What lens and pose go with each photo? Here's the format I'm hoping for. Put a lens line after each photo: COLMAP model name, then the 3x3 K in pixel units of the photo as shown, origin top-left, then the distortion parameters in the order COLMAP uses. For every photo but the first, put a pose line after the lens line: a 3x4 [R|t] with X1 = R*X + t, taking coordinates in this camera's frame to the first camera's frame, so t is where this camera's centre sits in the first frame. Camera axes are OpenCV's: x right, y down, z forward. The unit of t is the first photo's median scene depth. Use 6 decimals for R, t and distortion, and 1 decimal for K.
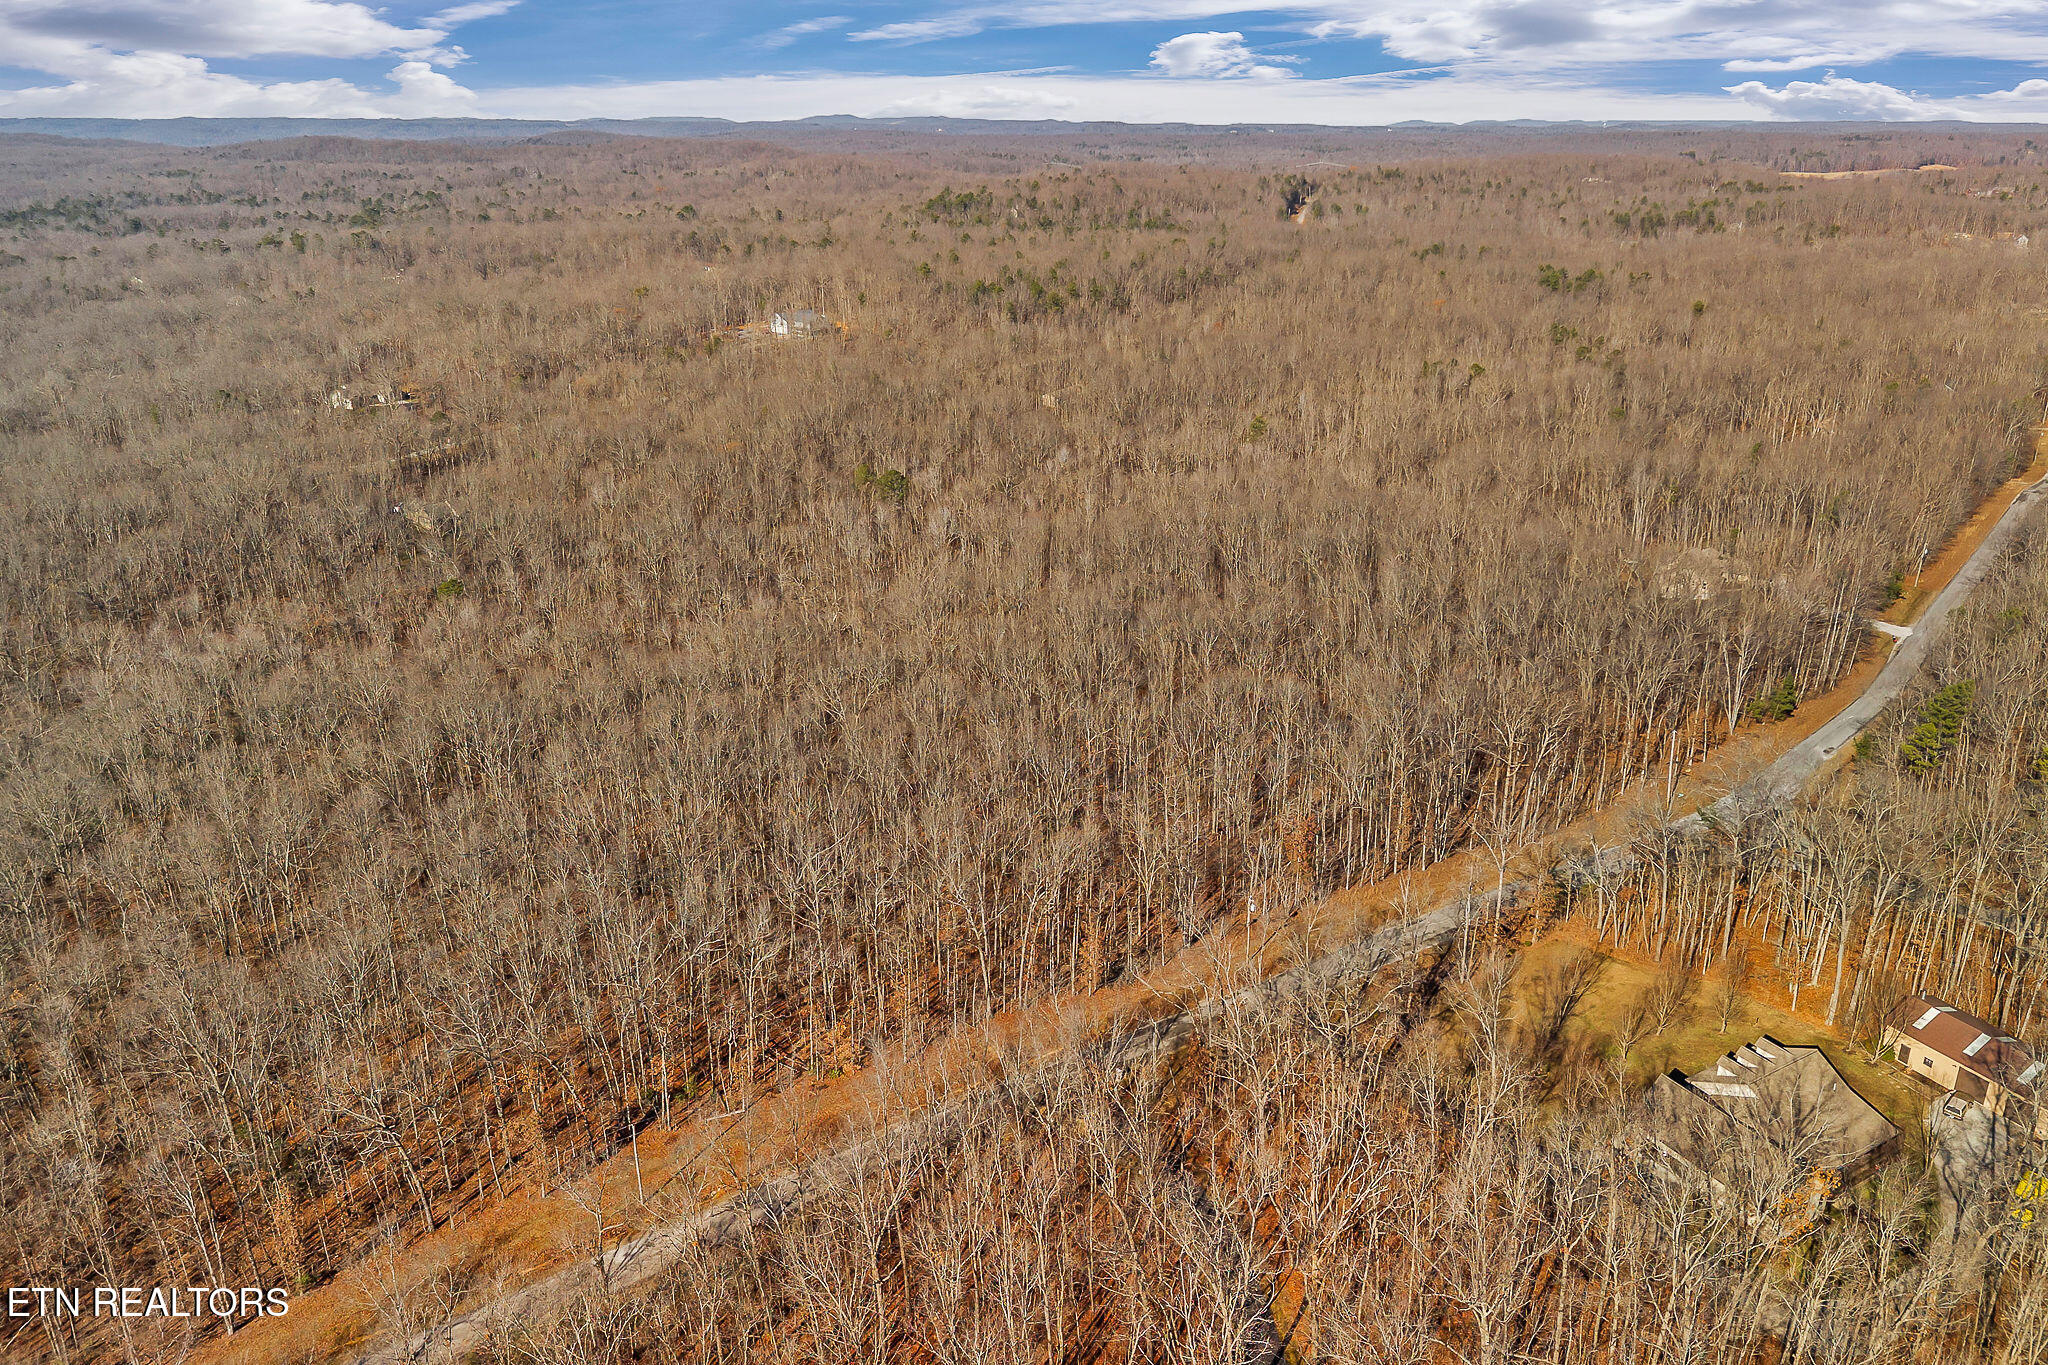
lens RADIAL K [[1357.8, 0, 1025.5], [0, 1357.8, 683.4], [0, 0, 1]] dist [0.001469, 0.005124]
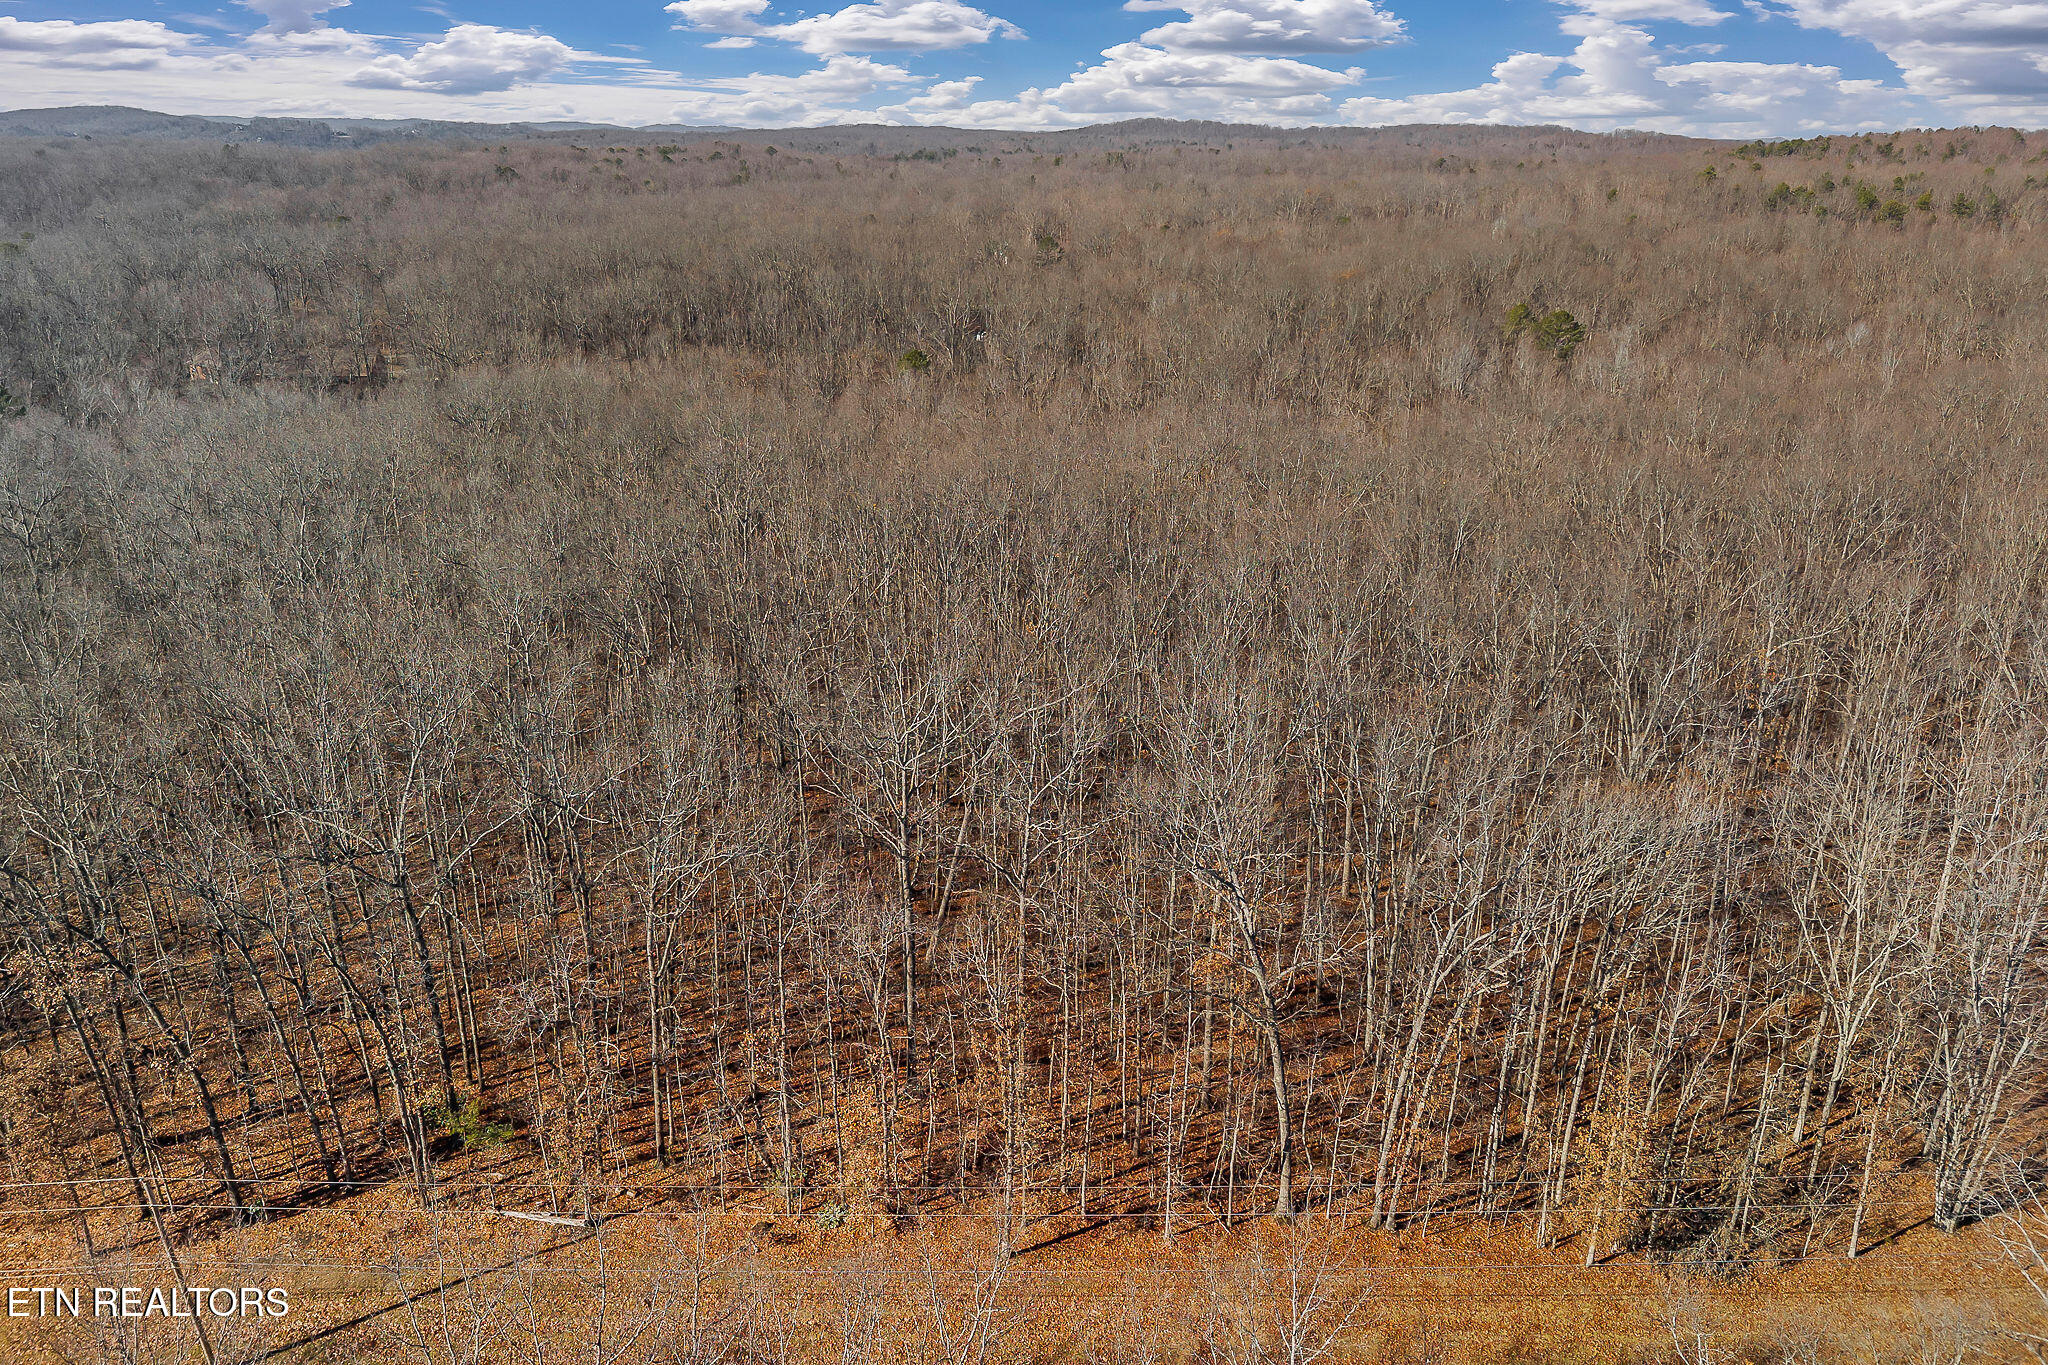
lens RADIAL K [[1357.8, 0, 1025.2], [0, 1357.8, 670.5], [0, 0, 1]] dist [0.001469, 0.005124]
pose [[0.860209, 0.203250, -0.467687, 0.053083], [-0.204142, 0.977693, 0.049417, 0.087832], [0.467298, 0.052966, 0.882512, 0.589478]]
